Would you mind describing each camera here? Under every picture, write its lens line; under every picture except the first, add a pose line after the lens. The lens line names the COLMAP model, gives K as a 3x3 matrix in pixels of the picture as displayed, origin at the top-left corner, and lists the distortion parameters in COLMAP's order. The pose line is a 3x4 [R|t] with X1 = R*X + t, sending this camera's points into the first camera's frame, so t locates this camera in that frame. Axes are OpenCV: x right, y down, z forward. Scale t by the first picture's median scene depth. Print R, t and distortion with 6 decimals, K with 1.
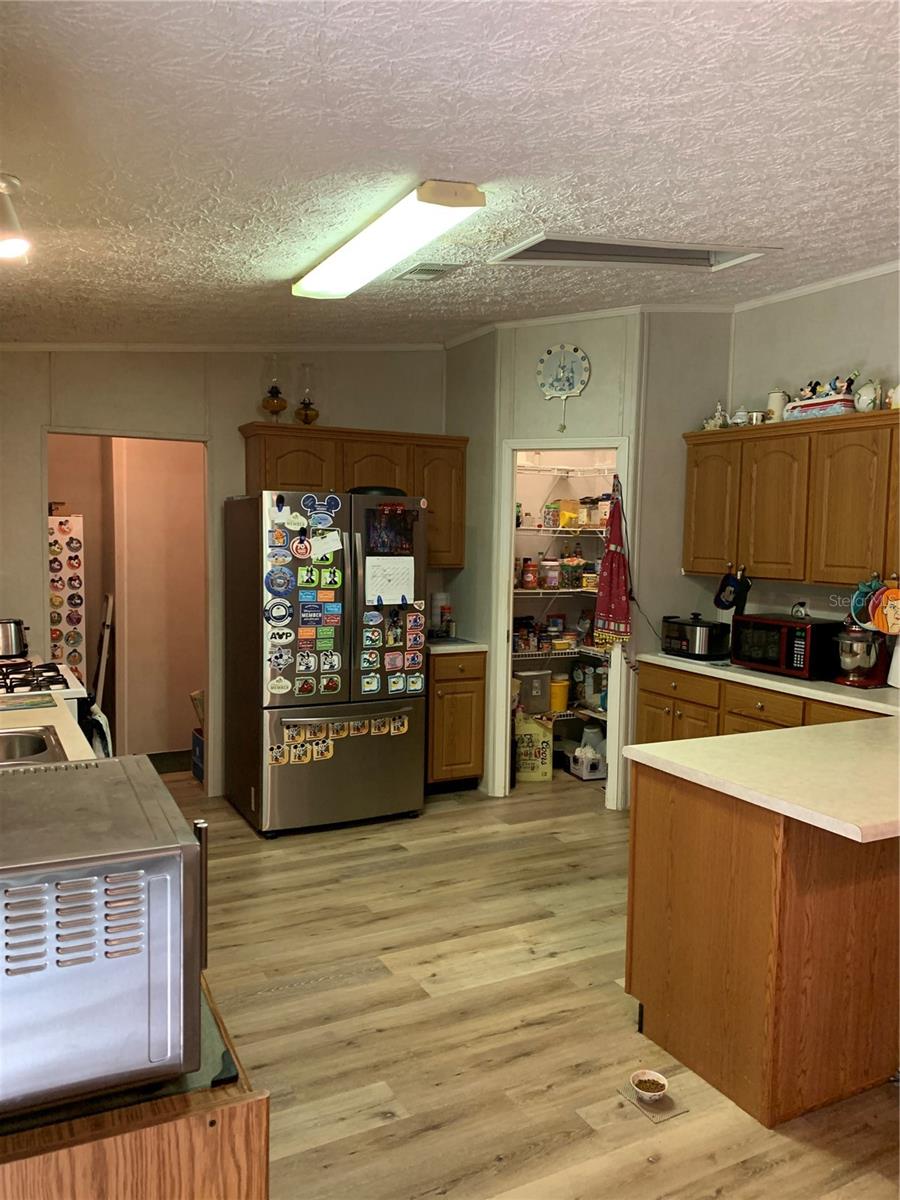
lens RADIAL K [[913.9, 0, 471.4], [0, 913.9, 598.3], [0, 0, 1]] dist [0.042008, -0.051613]
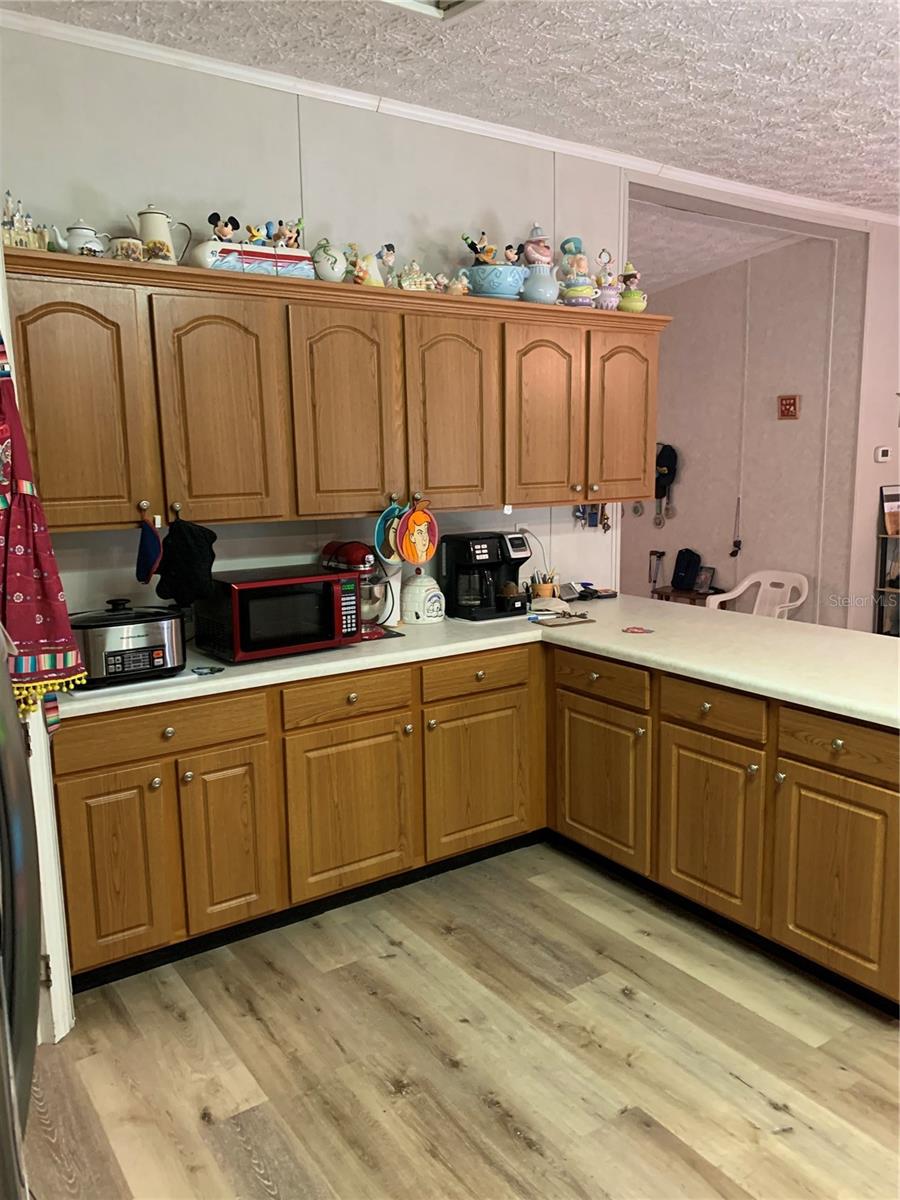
lens RADIAL K [[913.9, 0, 446.1], [0, 913.9, 606.0], [0, 0, 1]] dist [0.042008, -0.051613]
pose [[-0.094216, -0.178232, 0.979468, -0.312564], [0.093834, 0.977874, 0.186968, -0.064894], [-0.991120, 0.109523, -0.075407, 0.851679]]
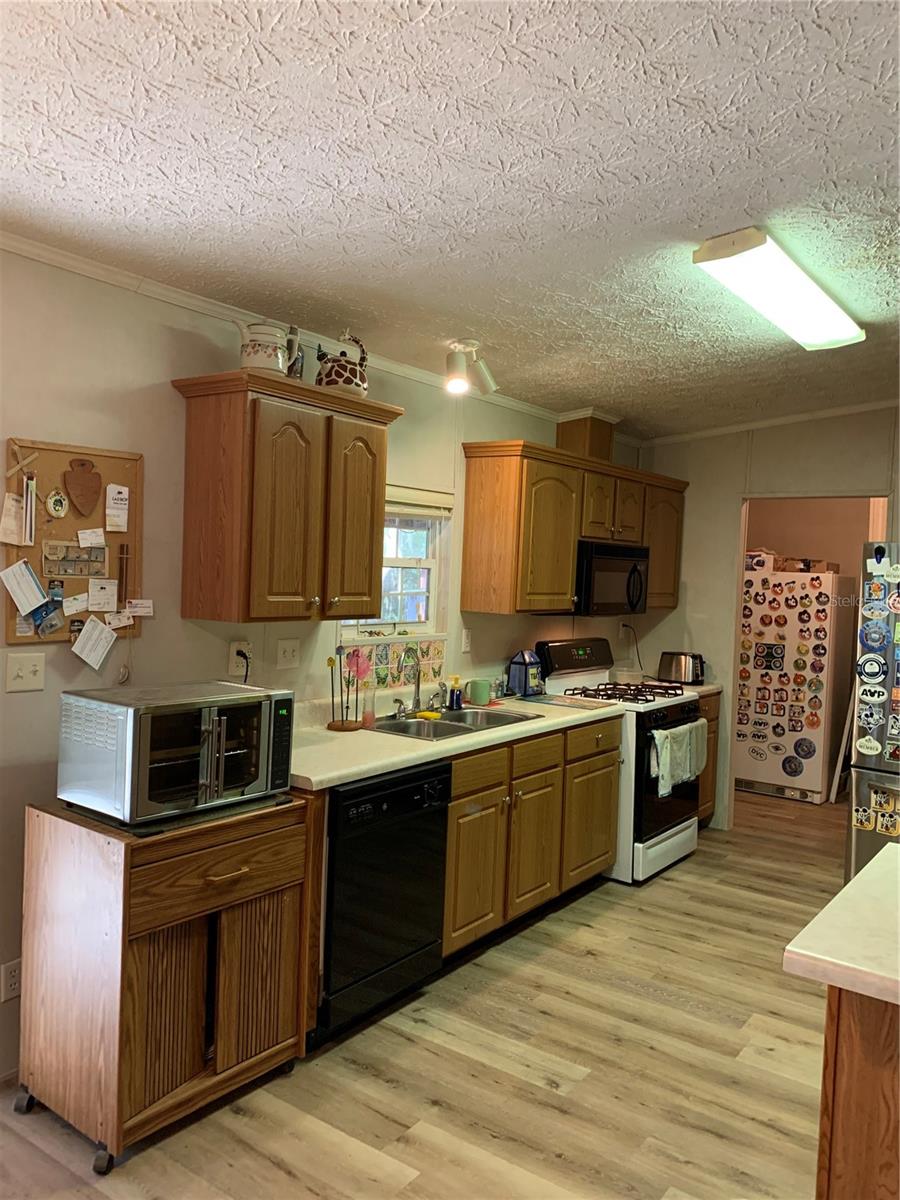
lens RADIAL K [[913.9, 0, 462.3], [0, 913.9, 601.7], [0, 0, 1]] dist [0.042008, -0.051613]
pose [[0.437324, 0.031784, -0.898742, 0.456295], [-0.096914, 0.995221, -0.011962, -0.001116], [0.894067, 0.092332, 0.438314, 0.188228]]
